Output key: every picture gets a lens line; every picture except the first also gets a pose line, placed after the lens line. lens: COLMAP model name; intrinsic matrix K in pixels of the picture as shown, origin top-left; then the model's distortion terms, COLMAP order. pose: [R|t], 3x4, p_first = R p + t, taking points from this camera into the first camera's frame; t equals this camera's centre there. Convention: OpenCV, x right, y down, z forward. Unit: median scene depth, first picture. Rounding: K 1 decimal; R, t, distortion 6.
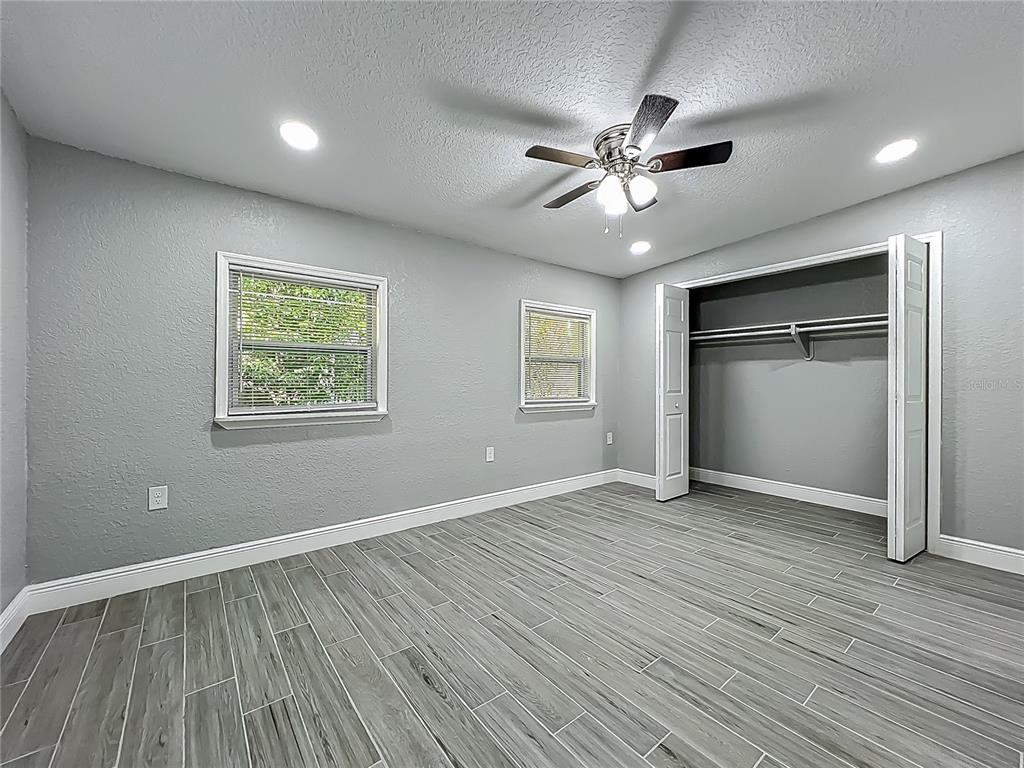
lens RADIAL K [[416.0, 0, 509.3], [0, 416.0, 380.6], [0, 0, 1]] dist [-0.005363, 0.001291]
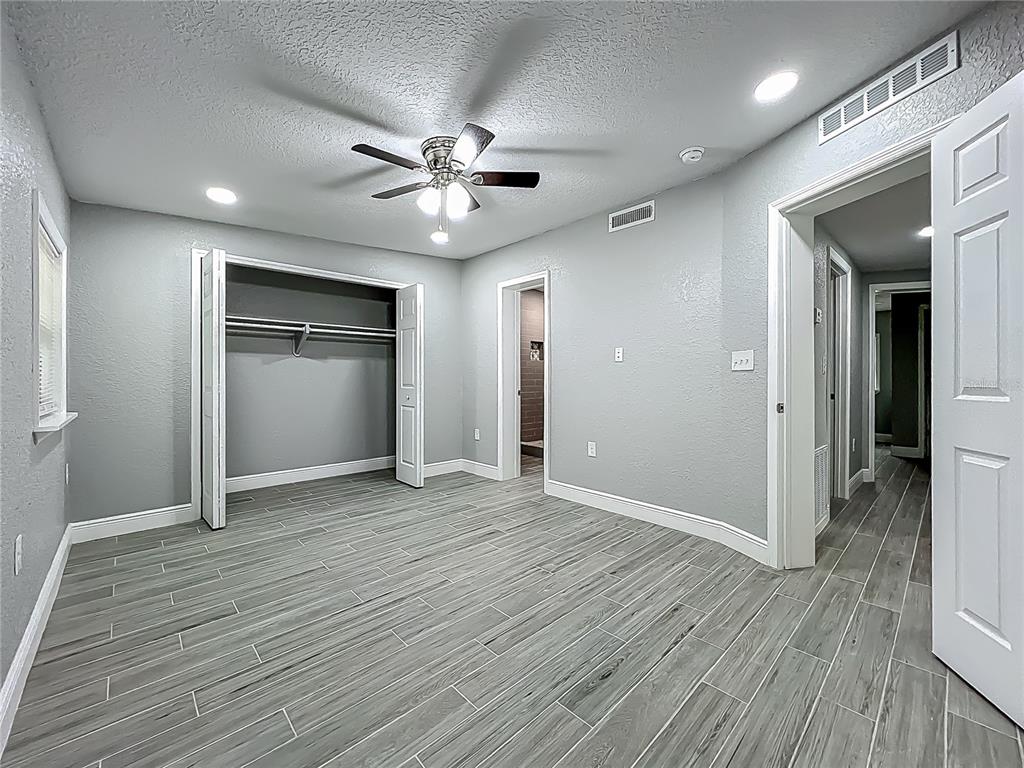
lens RADIAL K [[416.0, 0, 515.1], [0, 416.0, 380.7], [0, 0, 1]] dist [-0.005363, 0.001291]
pose [[-0.096322, -0.011507, 0.995284, -0.713855], [-0.002655, 0.999933, 0.011303, 0.003805], [-0.995347, -0.001554, -0.096346, 0.812149]]
